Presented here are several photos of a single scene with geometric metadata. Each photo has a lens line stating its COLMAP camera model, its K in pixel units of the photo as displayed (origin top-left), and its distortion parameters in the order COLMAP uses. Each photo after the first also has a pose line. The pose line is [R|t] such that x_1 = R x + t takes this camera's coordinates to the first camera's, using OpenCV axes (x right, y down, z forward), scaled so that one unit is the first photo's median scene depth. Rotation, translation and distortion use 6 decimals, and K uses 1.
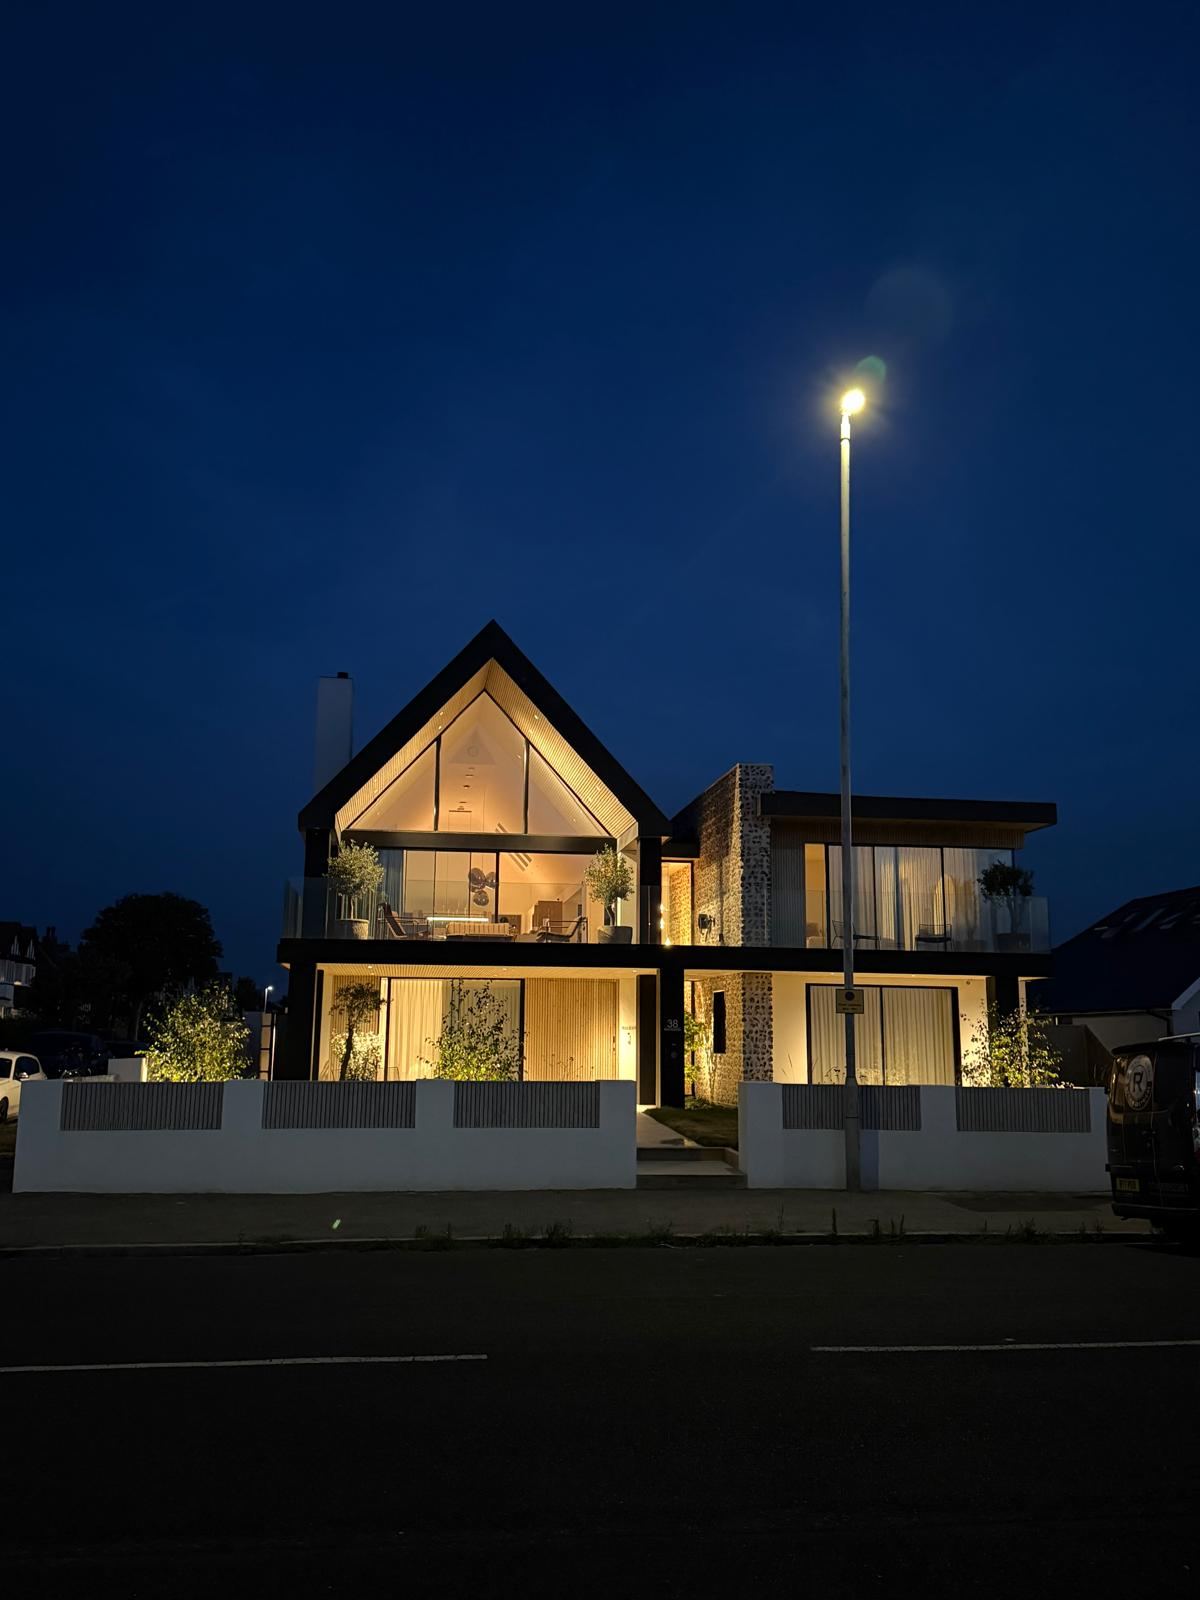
lens RADIAL K [[1386.4, 0, 600.0], [0, 1386.4, 800.0], [0, 0, 1]] dist [0.086557, -0.004744]
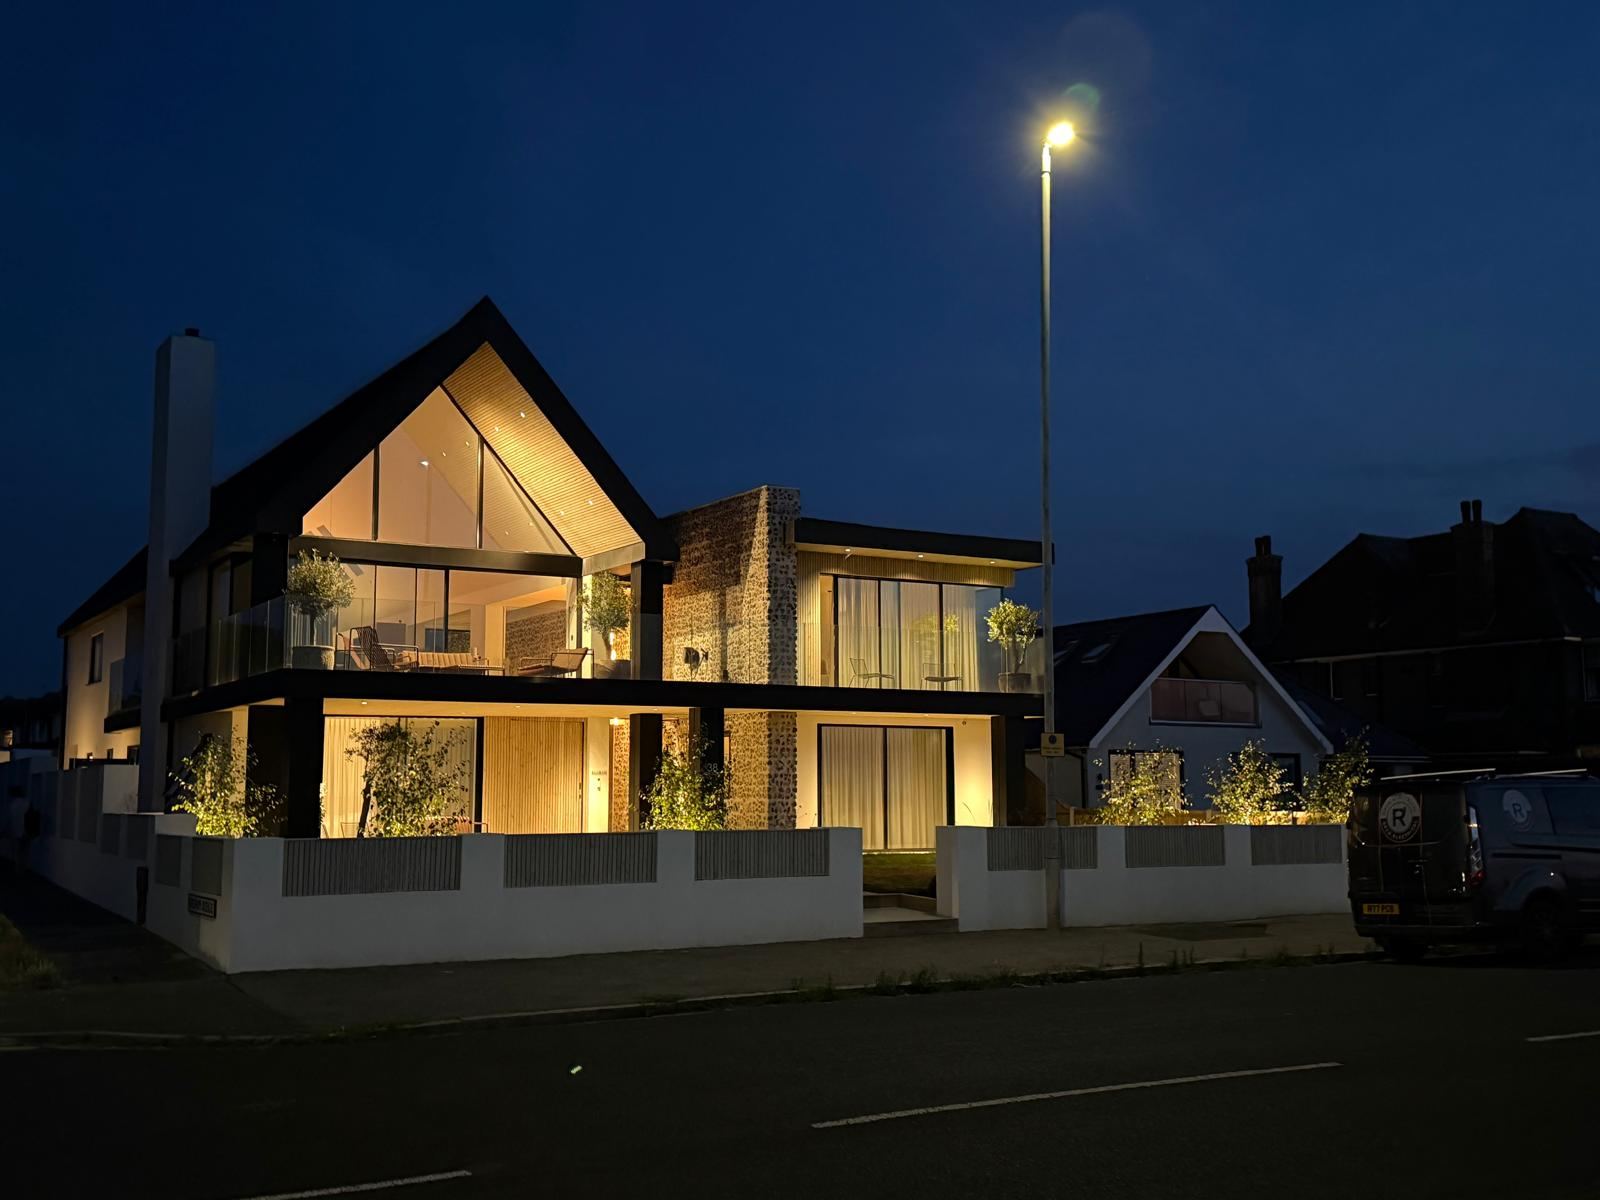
lens RADIAL K [[1648.3, 0, 800.0], [0, 1648.3, 600.0], [0, 0, 1]] dist [0.109254, 0.005754]
pose [[0.924306, 0.031927, 0.380313, -0.297529], [-0.054736, 0.997283, 0.049306, -0.005849], [-0.377706, -0.066390, 0.923543, -0.018719]]
